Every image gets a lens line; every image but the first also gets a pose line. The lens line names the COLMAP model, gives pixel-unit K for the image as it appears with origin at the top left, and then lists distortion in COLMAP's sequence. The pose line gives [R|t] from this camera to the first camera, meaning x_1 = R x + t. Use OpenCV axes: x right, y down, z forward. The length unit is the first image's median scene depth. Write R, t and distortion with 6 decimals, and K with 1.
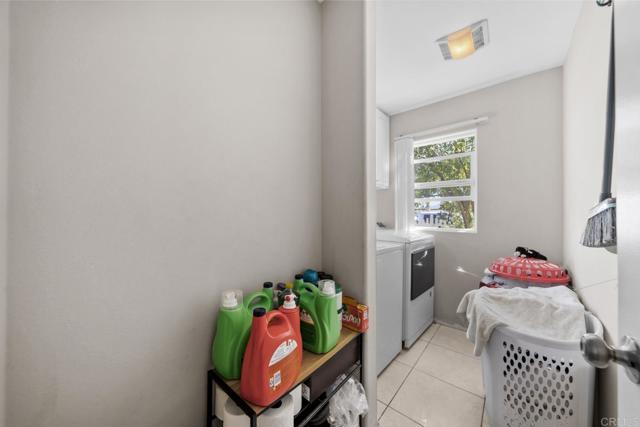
lens RADIAL K [[222.4, 0, 325.0], [0, 222.4, 214.1], [0, 0, 1]] dist [-0.001687, -0.000159]
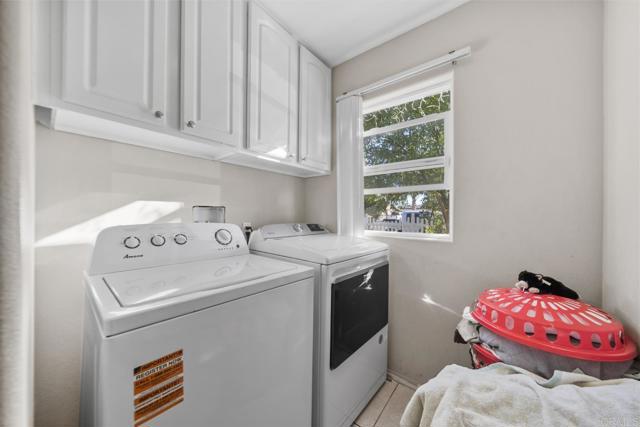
lens RADIAL K [[222.4, 0, 325.0], [0, 222.4, 214.1], [0, 0, 1]] dist [-0.001687, -0.000159]
pose [[0.998776, 0.003421, 0.049342, 0.290270], [-0.003607, 0.999987, 0.003677, 0.006278], [-0.049329, -0.003851, 0.998775, 0.389562]]
